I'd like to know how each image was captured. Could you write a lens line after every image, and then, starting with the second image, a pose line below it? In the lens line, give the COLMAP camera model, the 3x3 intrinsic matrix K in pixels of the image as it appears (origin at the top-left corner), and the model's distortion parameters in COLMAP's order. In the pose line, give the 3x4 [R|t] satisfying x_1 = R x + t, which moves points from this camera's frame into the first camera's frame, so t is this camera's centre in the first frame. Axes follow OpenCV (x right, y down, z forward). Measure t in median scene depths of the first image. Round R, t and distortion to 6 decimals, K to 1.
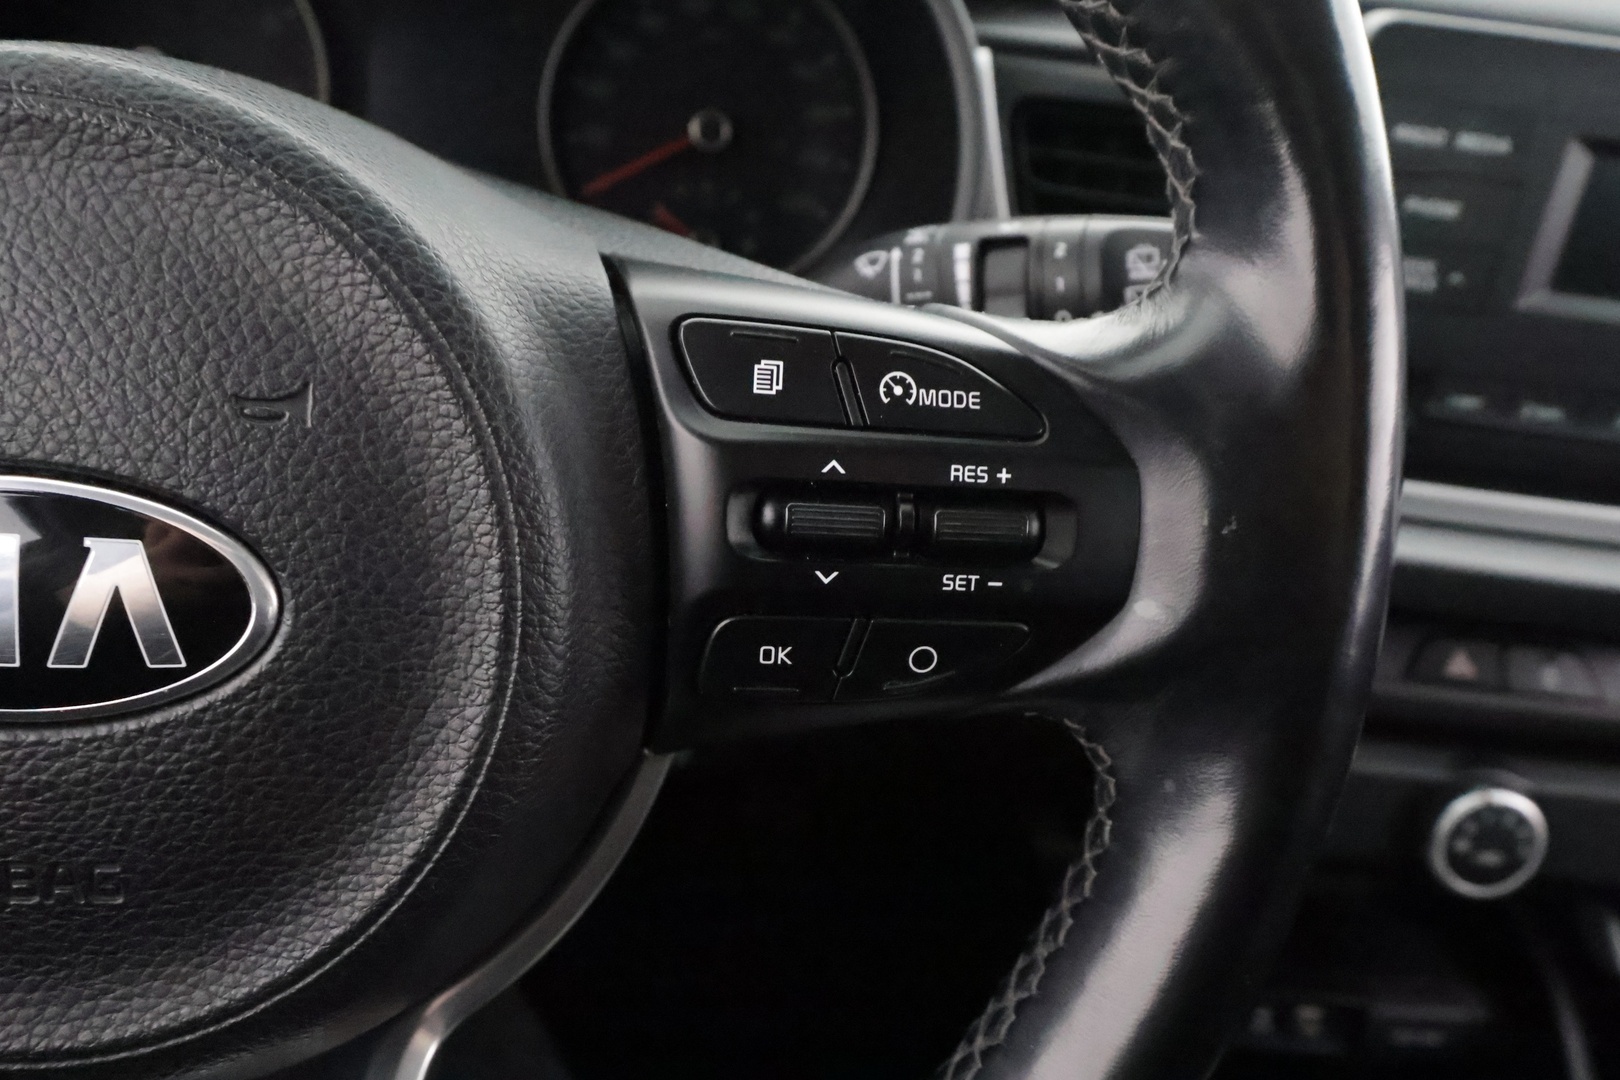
lens RADIAL K [[1275.4, 0, 810.0], [0, 1275.4, 540.0], [0, 0, 1]] dist [0.003893, -0.005019]
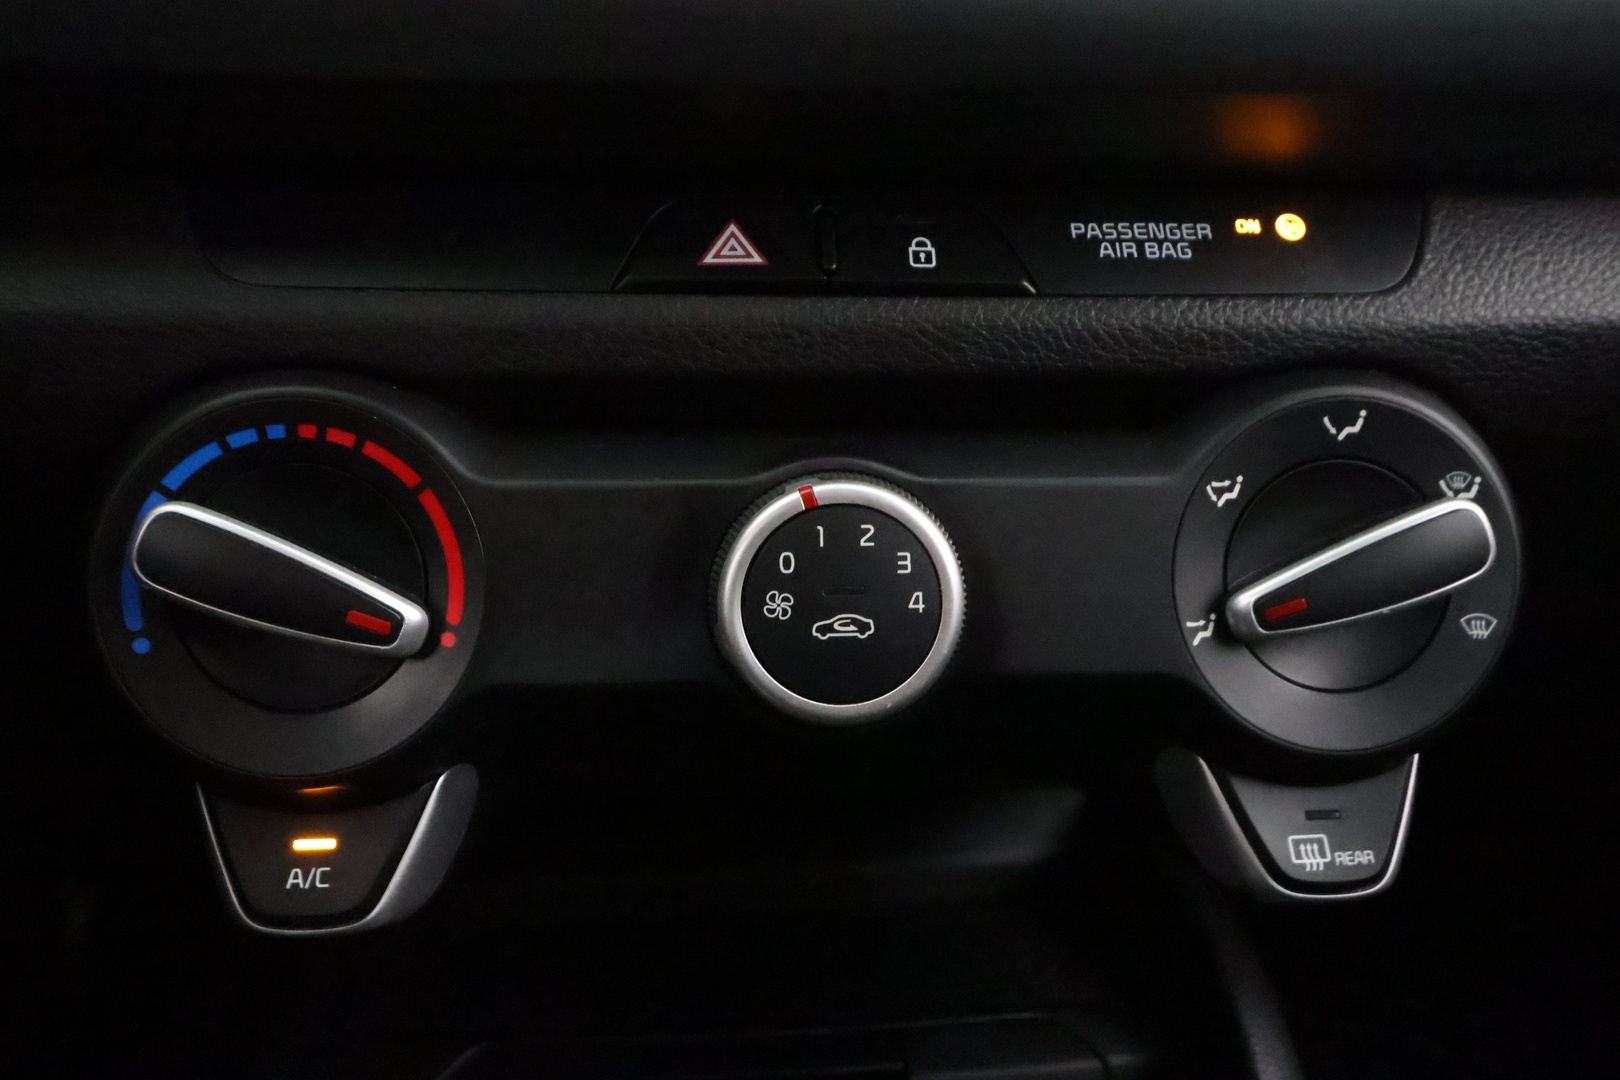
lens RADIAL K [[1275.4, 0, 810.0], [0, 1275.4, 540.0], [0, 0, 1]] dist [0.003893, -0.005019]
pose [[0.990347, -0.128959, 0.050823, 1.181841], [0.136266, 0.972953, -0.186530, 0.713905], [-0.025393, 0.191654, 0.981134, 1.279061]]
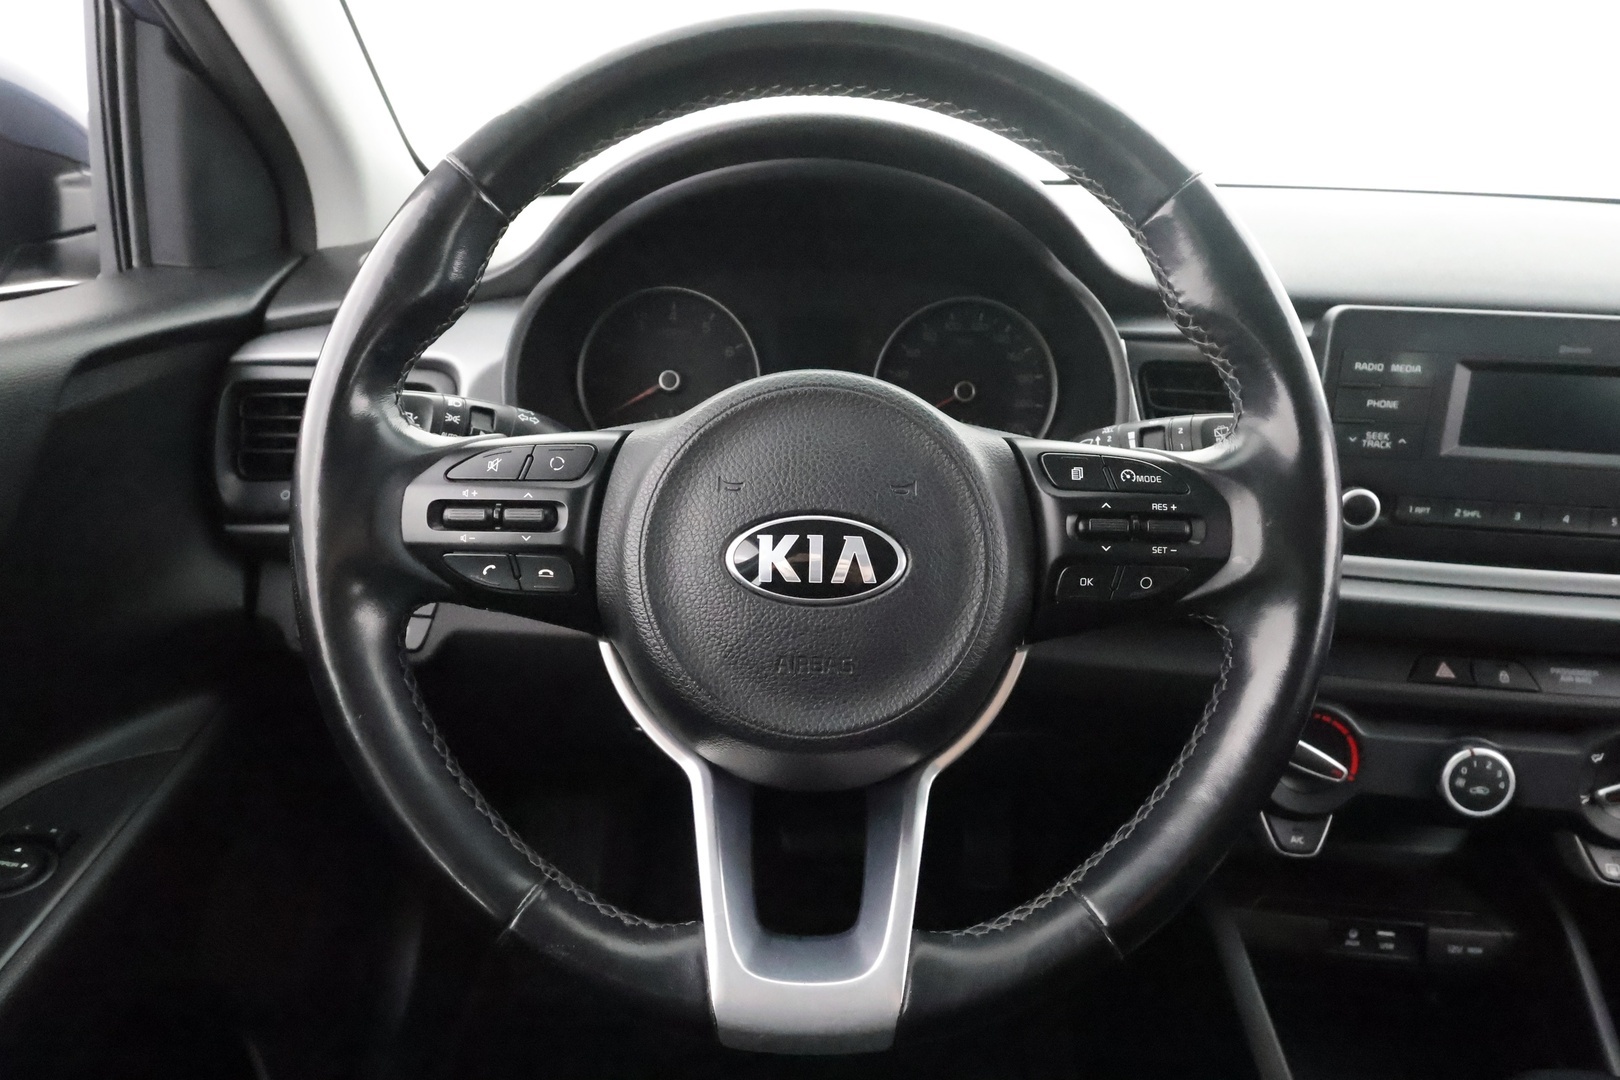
lens RADIAL K [[1061.7, 0, 810.0], [0, 1061.7, 540.0], [0, 0, 1]] dist [0.001644, -0.001660]
pose [[0.991689, -0.050136, -0.118484, -0.312738], [0.028153, 0.983191, -0.180398, 0.368050], [0.125537, 0.175563, 0.976431, -1.118871]]
